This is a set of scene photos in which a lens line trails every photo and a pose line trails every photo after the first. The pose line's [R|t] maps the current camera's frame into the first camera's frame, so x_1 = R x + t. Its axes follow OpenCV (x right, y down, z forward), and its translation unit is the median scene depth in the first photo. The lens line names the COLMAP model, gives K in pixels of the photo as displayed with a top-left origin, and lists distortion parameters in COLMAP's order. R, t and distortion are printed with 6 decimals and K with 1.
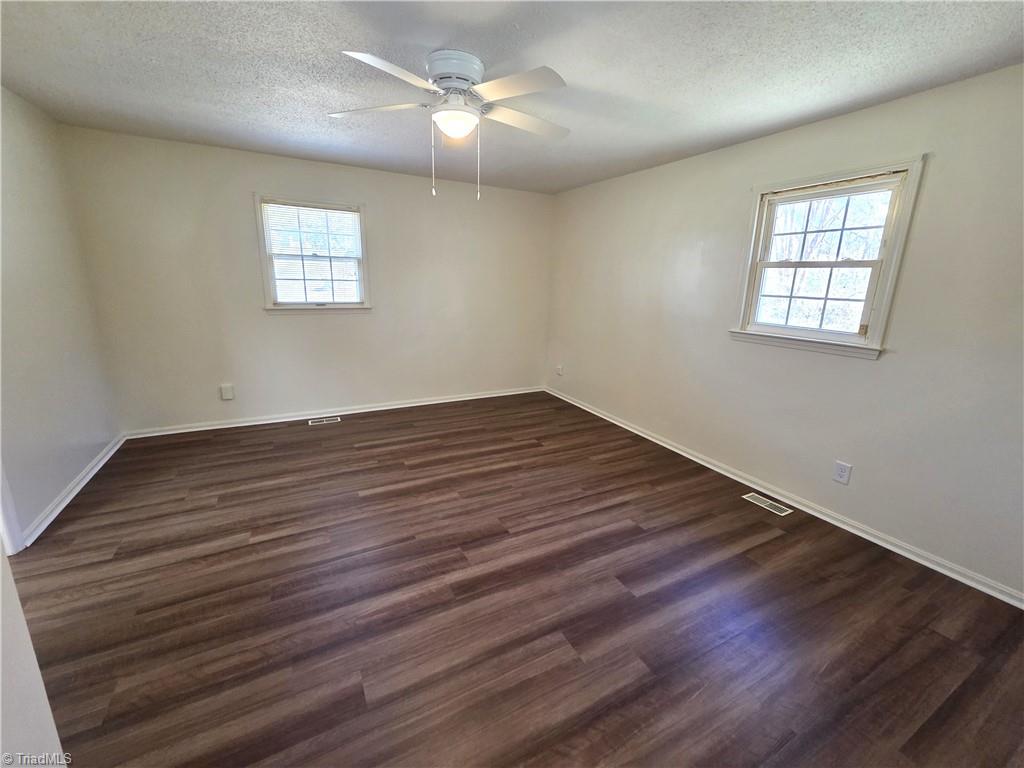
lens RADIAL K [[419.2, 0, 513.4], [0, 419.2, 382.8], [0, 0, 1]] dist [0.001023, -0.000247]
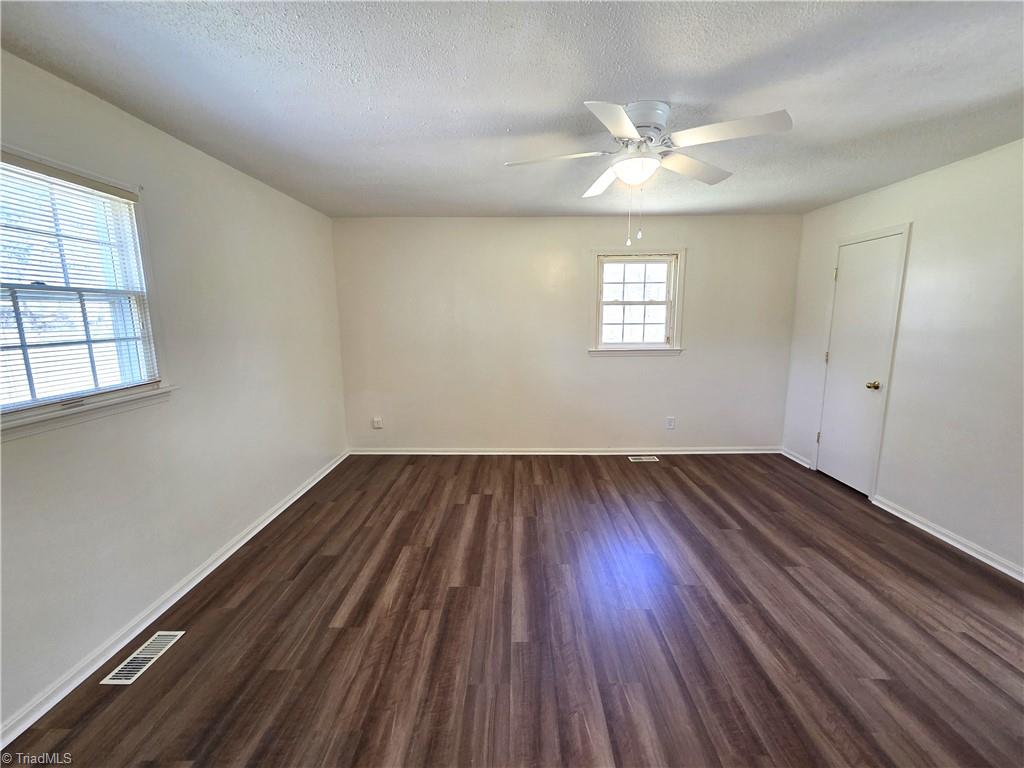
lens RADIAL K [[419.2, 0, 513.4], [0, 419.2, 382.8], [0, 0, 1]] dist [0.001023, -0.000247]
pose [[0.482739, -0.174356, 0.858232, -0.861686], [0.231793, 0.970470, 0.066779, -0.185175], [-0.844532, 0.166695, 0.508899, 0.576387]]
